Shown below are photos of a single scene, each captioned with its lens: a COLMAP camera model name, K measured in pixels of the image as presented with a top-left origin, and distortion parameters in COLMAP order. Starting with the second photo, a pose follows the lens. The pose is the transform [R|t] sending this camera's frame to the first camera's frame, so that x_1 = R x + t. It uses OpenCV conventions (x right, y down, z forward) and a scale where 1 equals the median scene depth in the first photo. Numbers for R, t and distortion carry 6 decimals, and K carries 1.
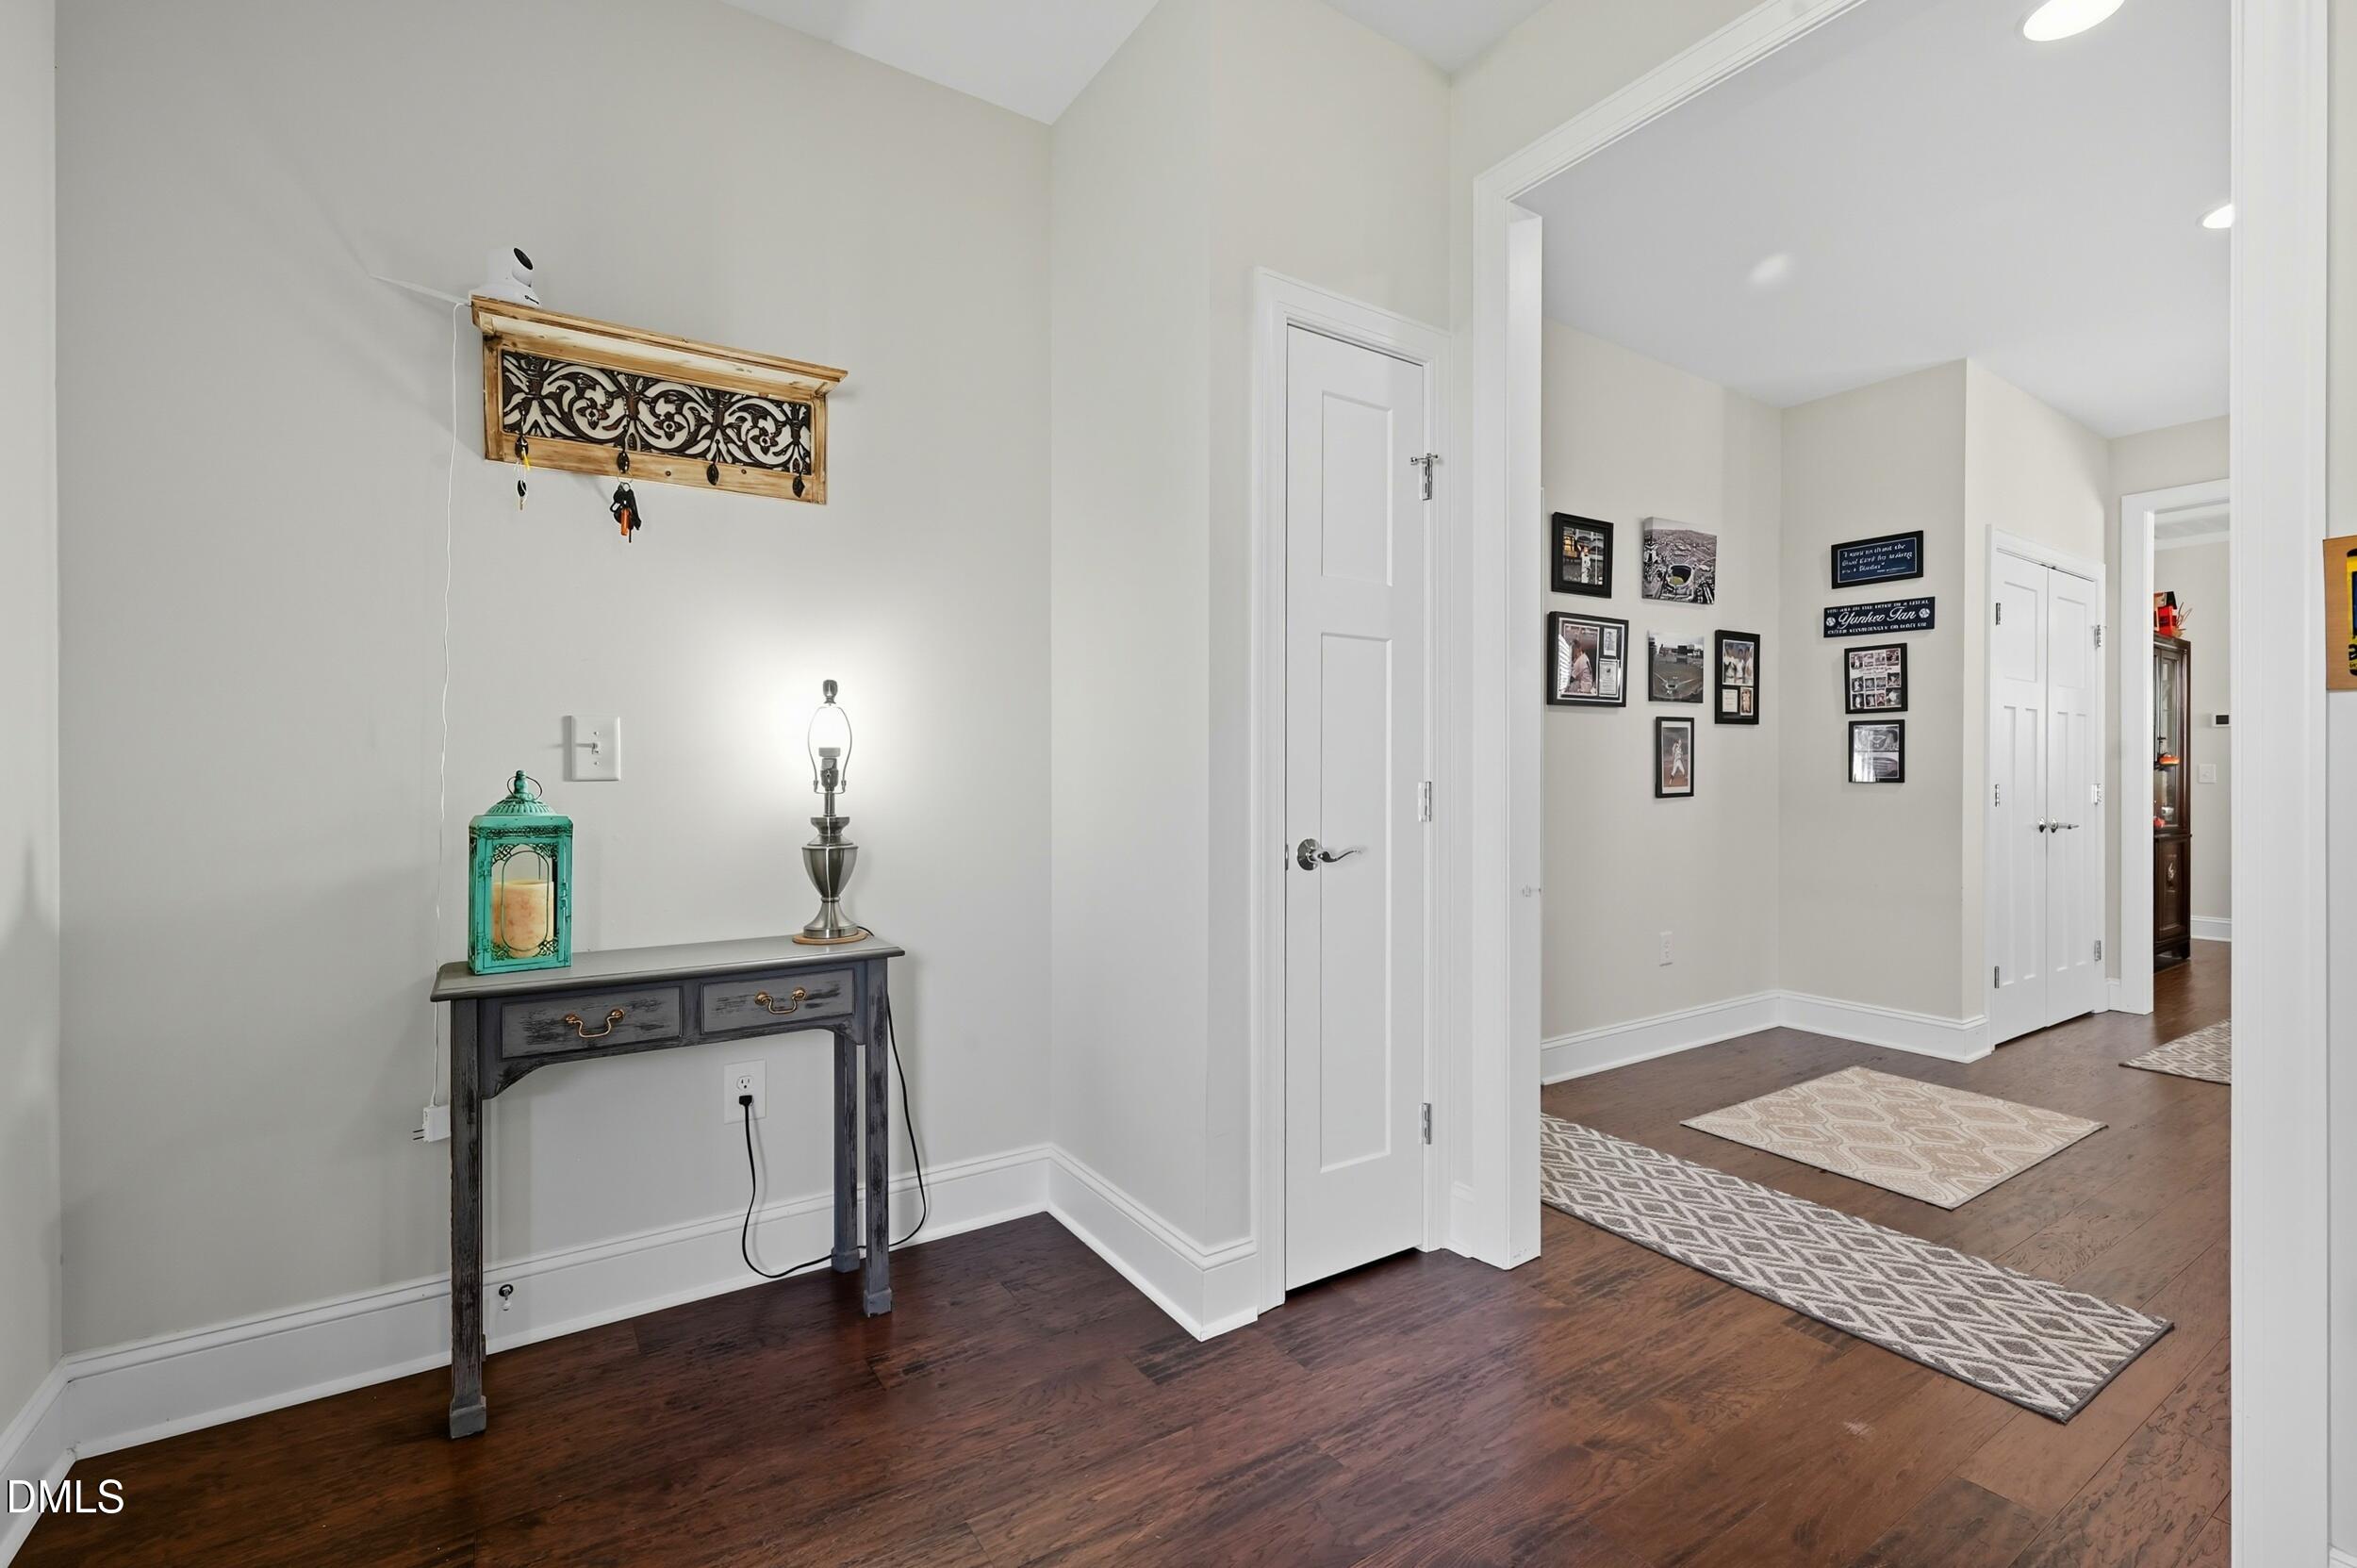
lens RADIAL K [[1038.2, 0, 1176.4], [0, 1038.2, 774.0], [0, 0, 1]] dist [0.001156, -0.000550]
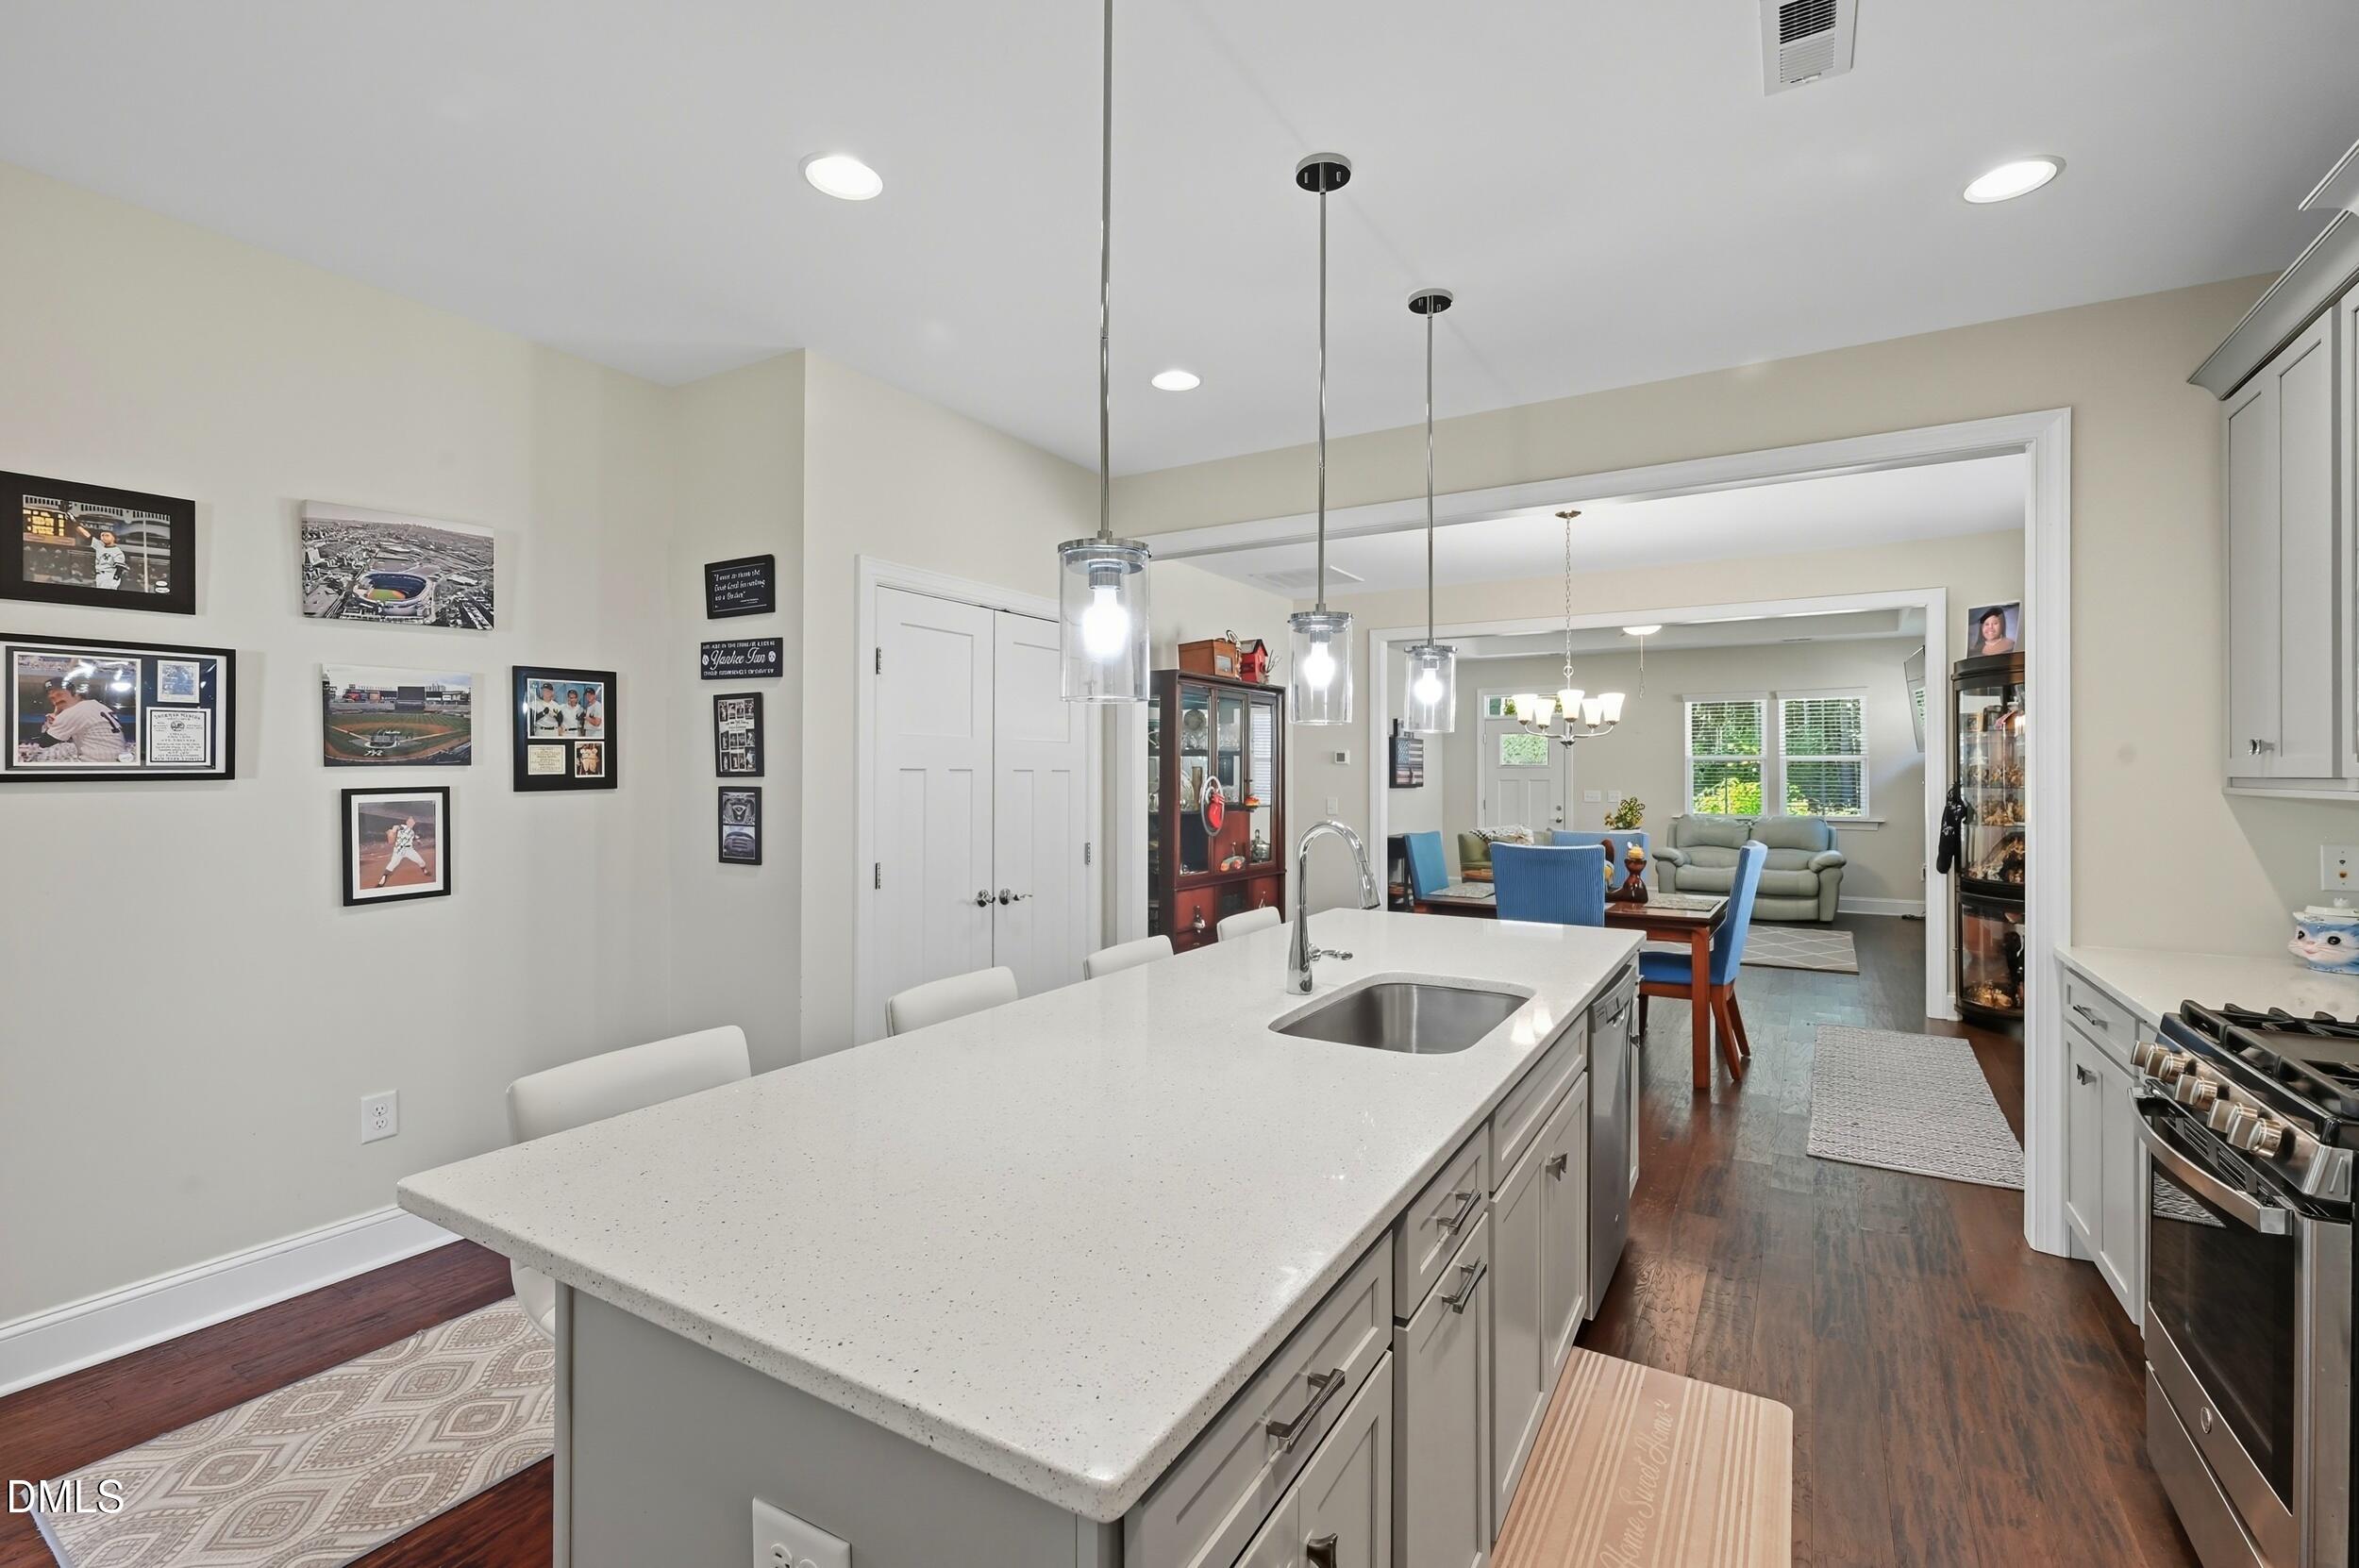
lens RADIAL K [[1039.0, 0, 1199.4], [0, 1039.0, 766.0], [0, 0, 1]] dist [0.001156, -0.000550]
pose [[0.902434, -0.000608, 0.430828, 0.660212], [0.001462, 0.999998, -0.001651, -0.066736], [-0.430826, 0.002120, 0.902432, 0.123603]]
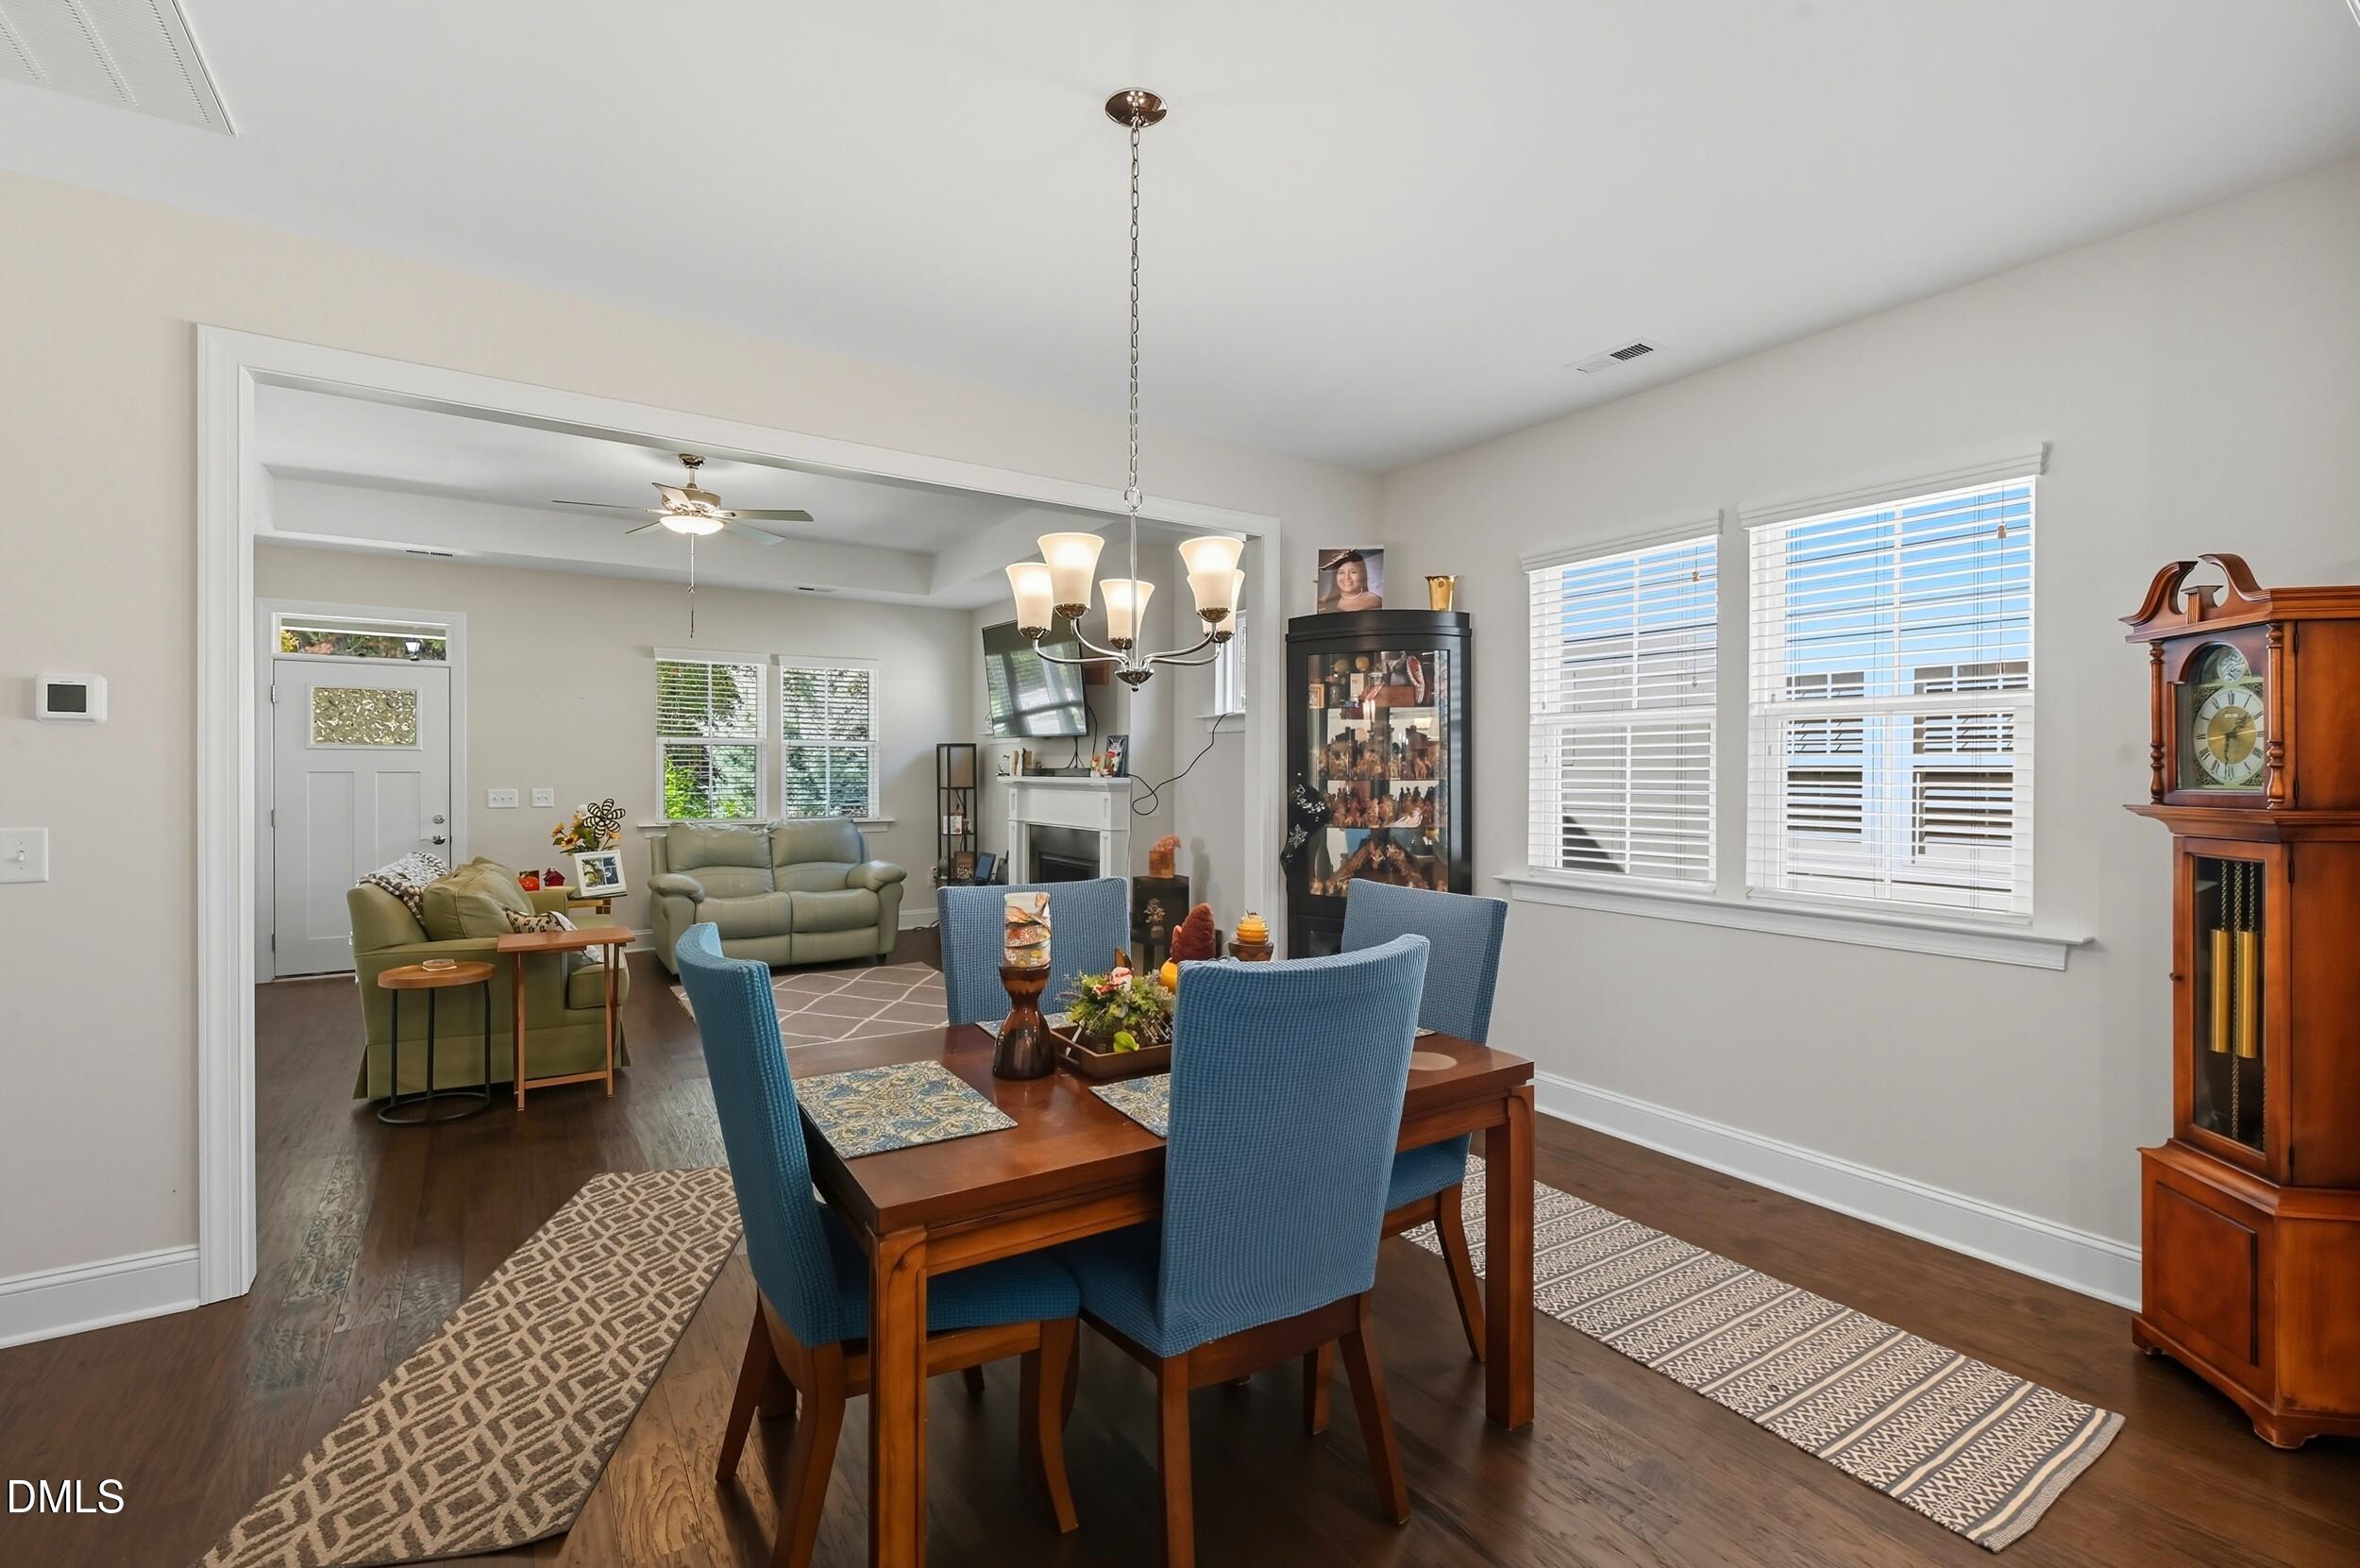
lens RADIAL K [[1039.5, 0, 1192.5], [0, 1039.5, 777.9], [0, 0, 1]] dist [0.001156, -0.000550]
pose [[-0.001587, -0.012029, 0.999926, 1.098043], [-0.008771, 0.999889, 0.012015, -0.052900], [-0.999960, -0.008751, -0.001693, 1.049824]]
